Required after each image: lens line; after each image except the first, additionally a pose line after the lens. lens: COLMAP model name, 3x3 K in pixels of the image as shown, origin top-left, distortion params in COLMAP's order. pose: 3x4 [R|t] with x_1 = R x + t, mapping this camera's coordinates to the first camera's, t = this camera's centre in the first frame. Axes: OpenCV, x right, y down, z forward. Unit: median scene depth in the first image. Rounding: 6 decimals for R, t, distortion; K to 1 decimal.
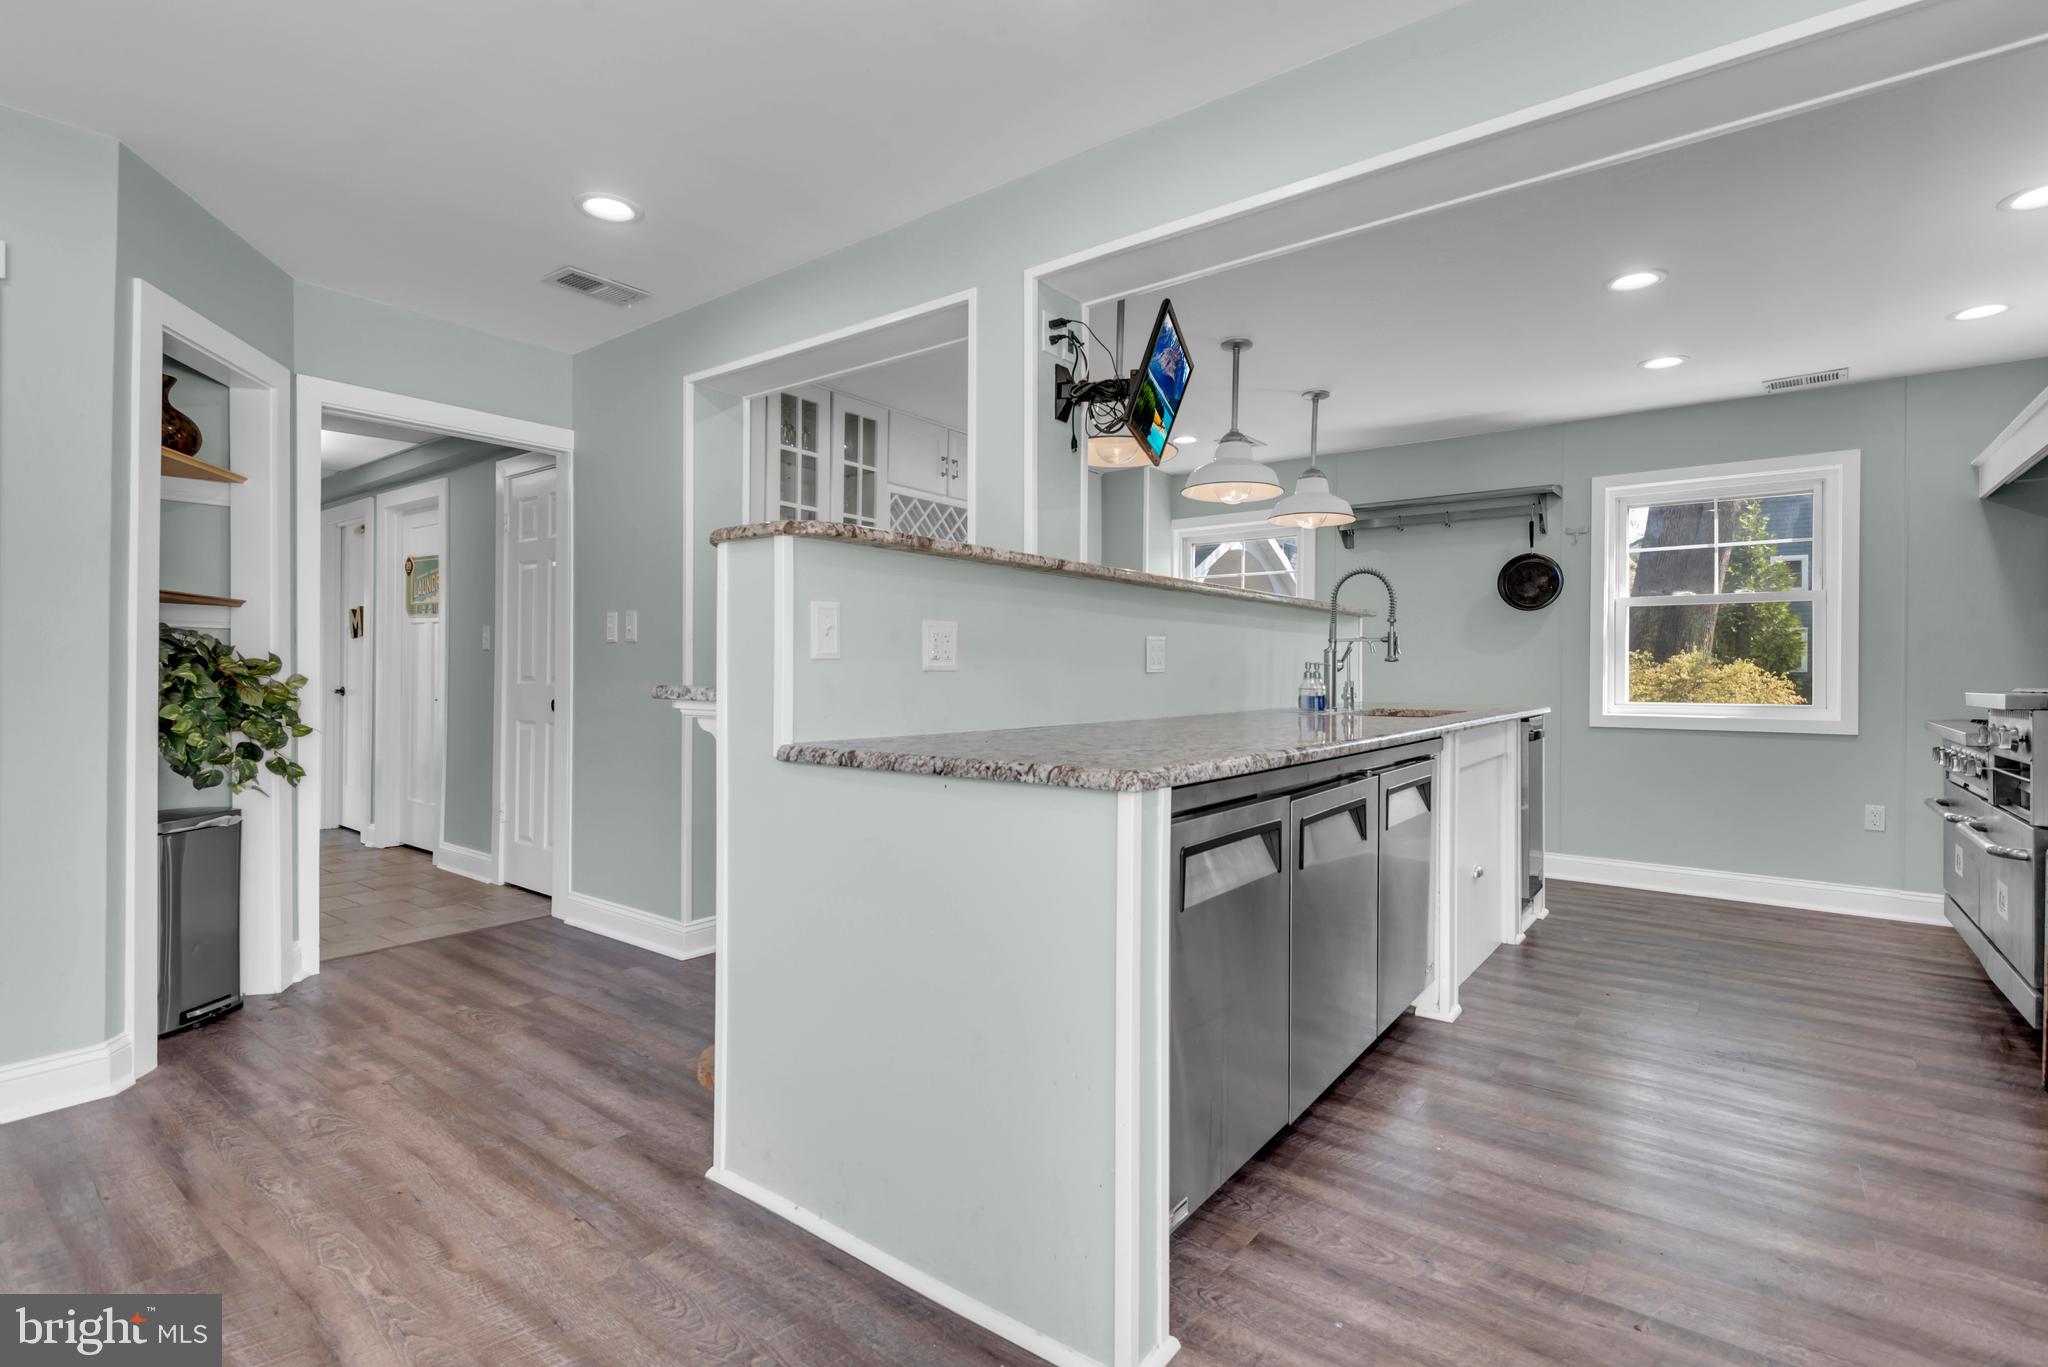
lens RADIAL K [[968.2, 0, 1002.1], [0, 968.2, 667.6], [0, 0, 1]] dist [0.003633, -0.000918]
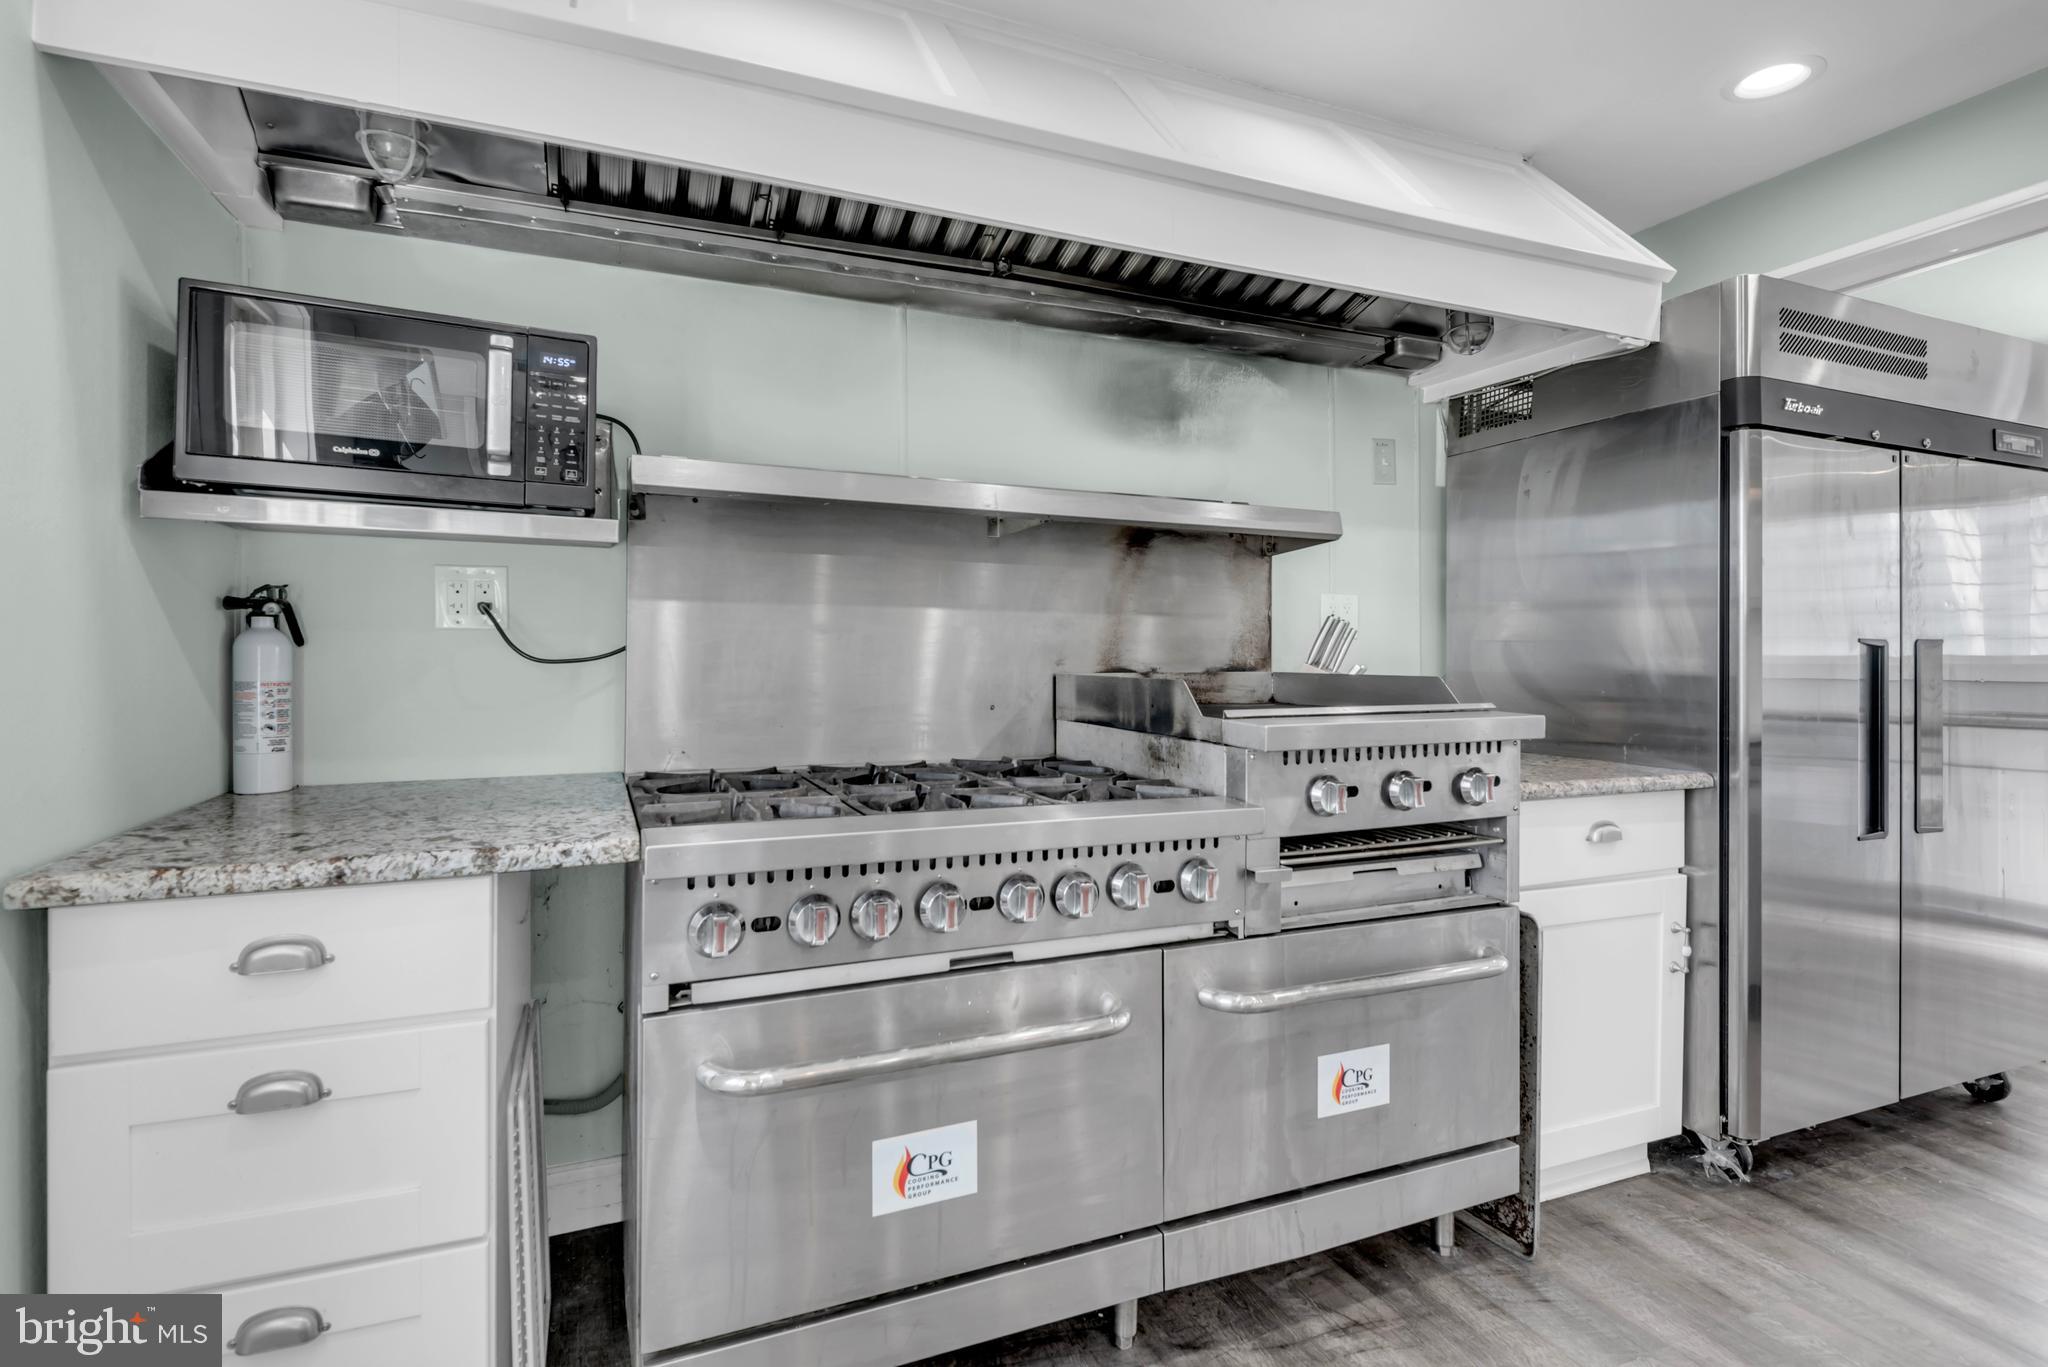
lens RADIAL K [[984.2, 0, 1022.4], [0, 984.2, 654.3], [0, 0, 1]] dist [0.032101, -0.016881]
pose [[-0.873455, -0.011561, 0.486768, 0.522015], [-0.012144, 0.999924, 0.001957, -0.005391], [-0.486753, -0.004203, -0.873529, 0.912291]]
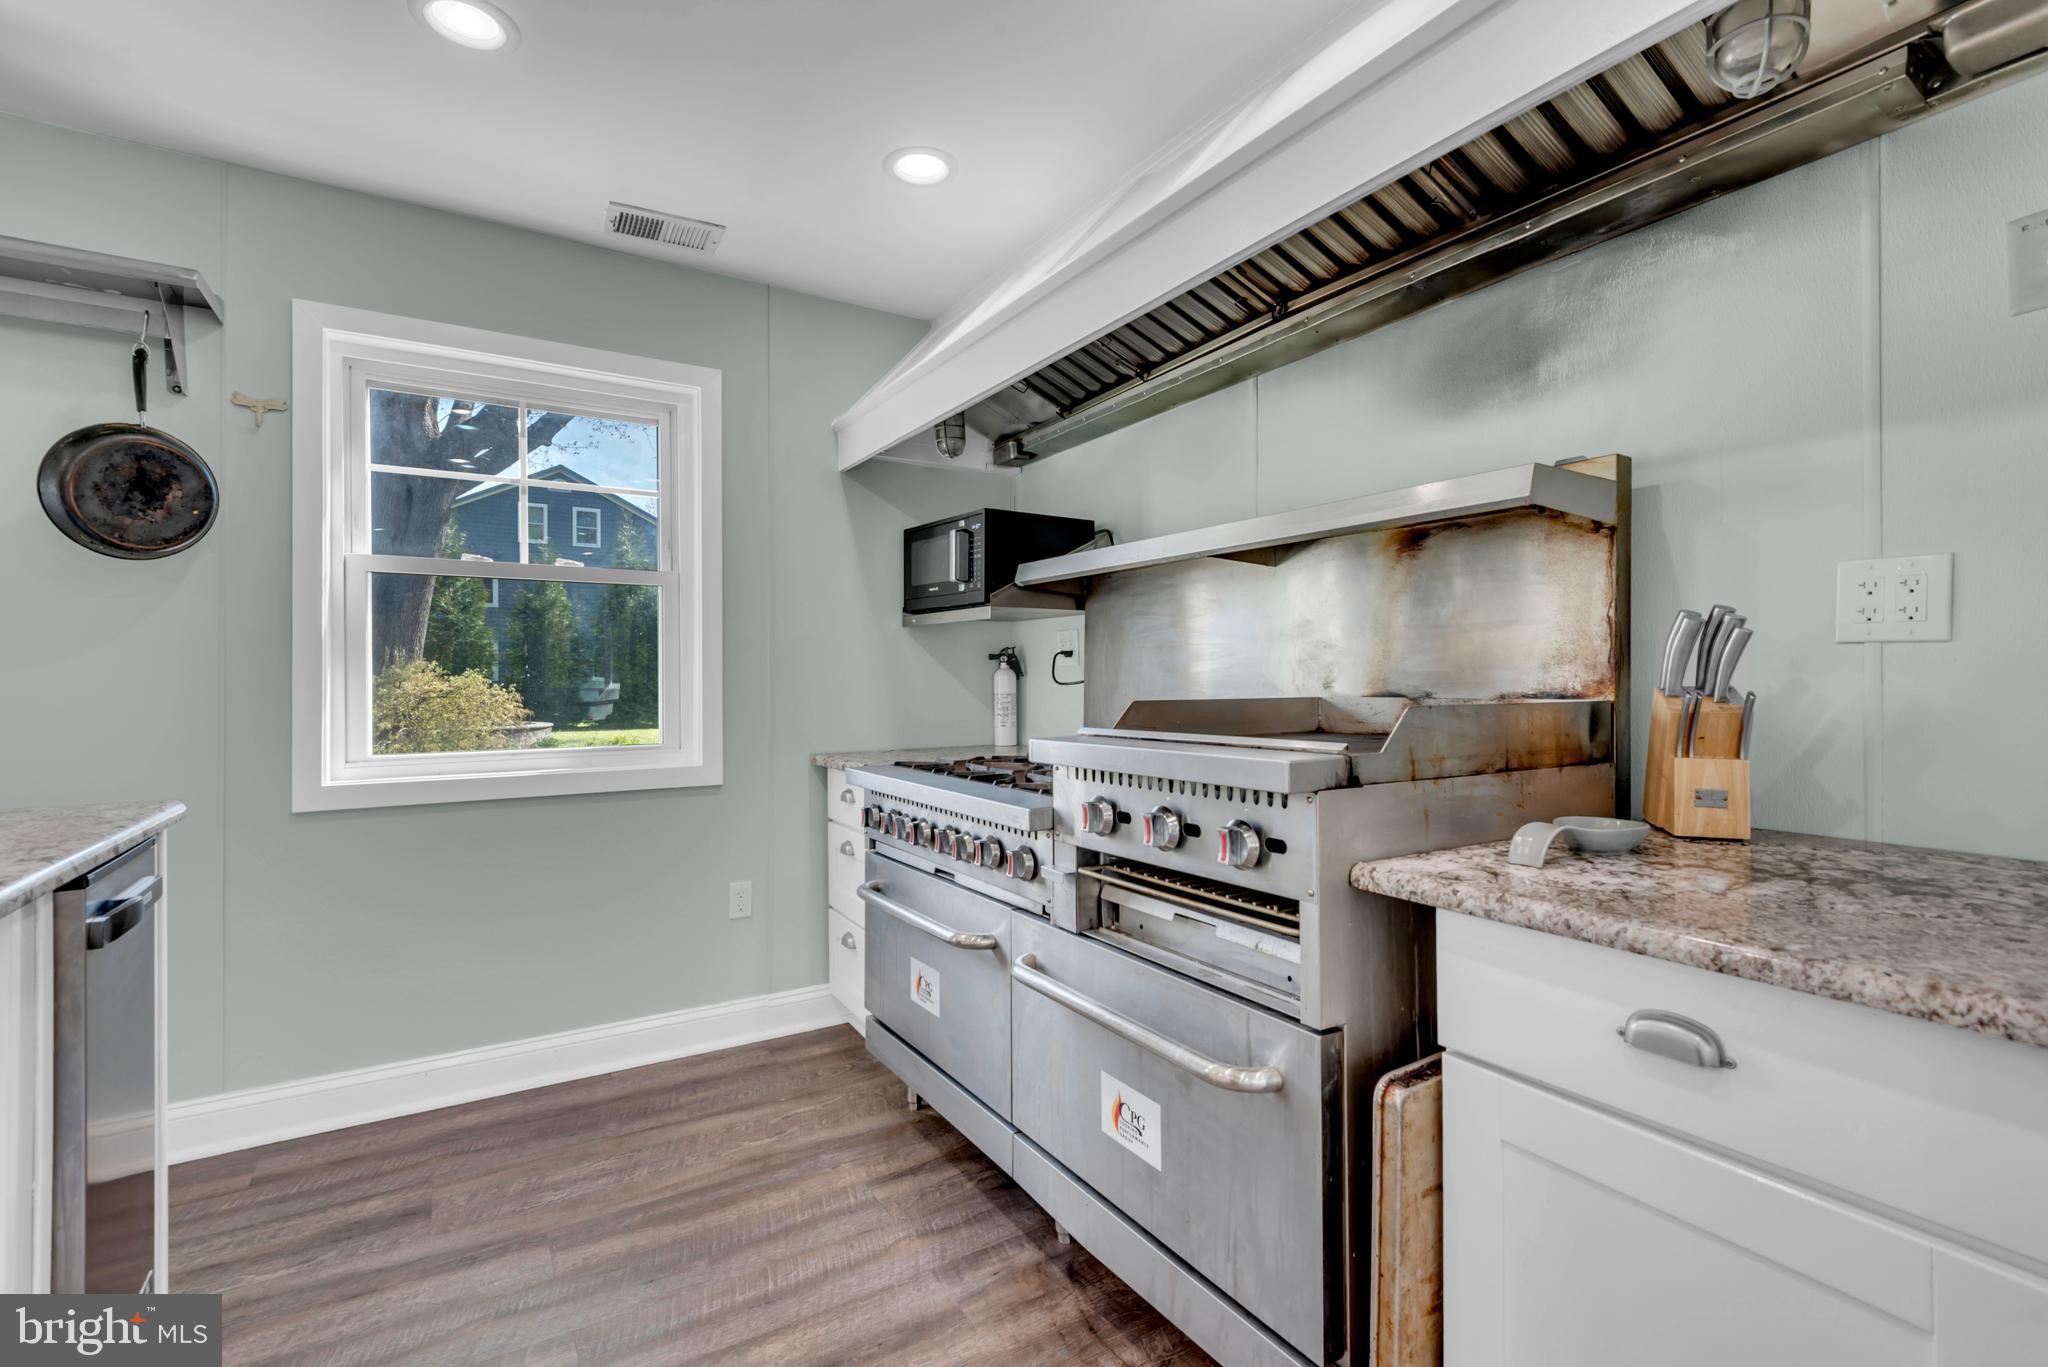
lens RADIAL K [[929.8, 0, 1033.7], [0, 929.8, 672.4], [0, 0, 1]] dist [0.026190, -0.014466]
pose [[0.338827, -0.001798, 0.940847, 0.292508], [0.005672, 0.999984, -0.000132, -0.007126], [-0.940832, 0.005381, 0.338832, 0.495119]]
